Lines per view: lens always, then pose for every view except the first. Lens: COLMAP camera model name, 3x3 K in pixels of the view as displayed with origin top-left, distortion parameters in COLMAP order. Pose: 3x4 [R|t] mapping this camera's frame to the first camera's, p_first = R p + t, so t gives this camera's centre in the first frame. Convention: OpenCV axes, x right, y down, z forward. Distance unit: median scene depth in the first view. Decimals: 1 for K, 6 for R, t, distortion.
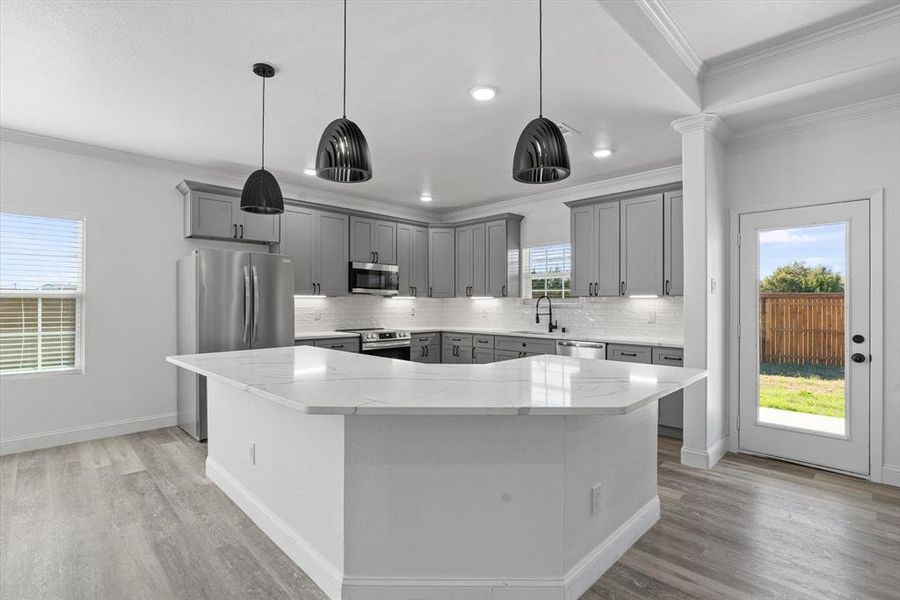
lens RADIAL K [[416.8, 0, 446.8], [0, 416.8, 302.4], [0, 0, 1]] dist [-0.003512, 0.000167]
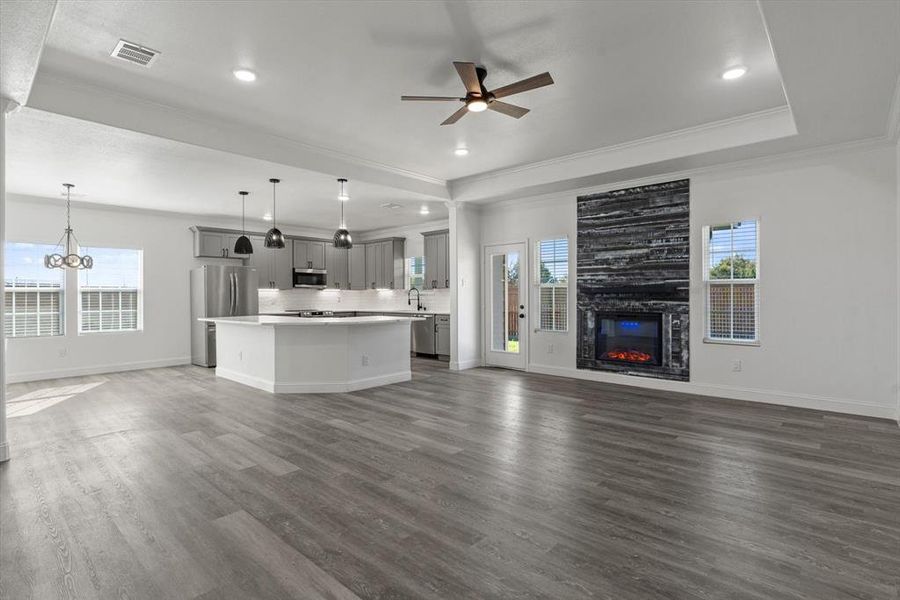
lens RADIAL K [[436.4, 0, 451.5], [0, 436.4, 293.9], [0, 0, 1]] dist [-0.020323, 0.000896]
pose [[0.998322, -0.008672, 0.057261, 0.285042], [0.008784, 0.999960, -0.001695, 0.011283], [-0.057244, 0.002195, 0.998358, -0.731070]]
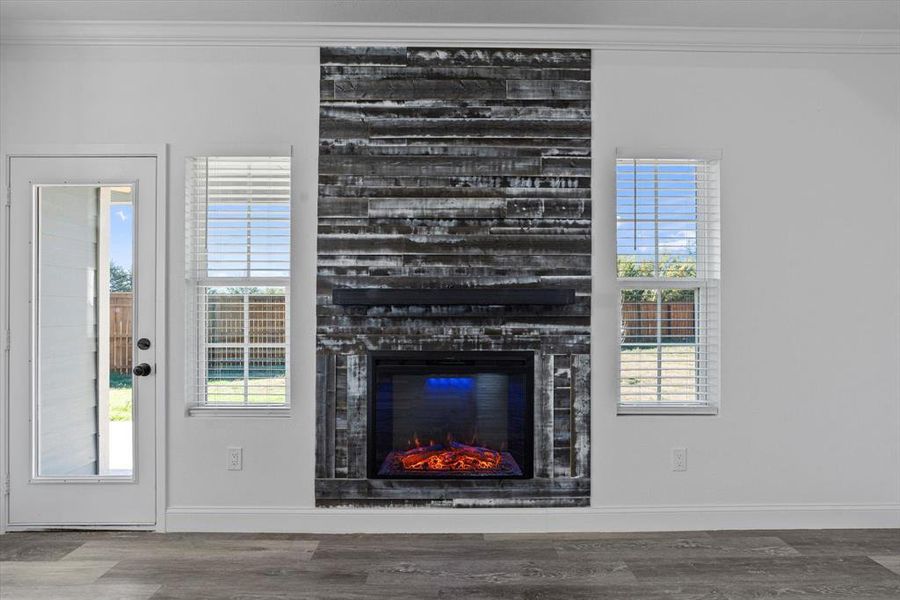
lens RADIAL K [[436.4, 0, 453.1], [0, 436.4, 302.9], [0, 0, 1]] dist [-0.020323, 0.000896]
pose [[0.695451, -0.001638, 0.718572, 0.476143], [0.001507, 0.999999, 0.000822, 0.008941], [-0.718572, 0.000511, 0.695452, 0.041738]]
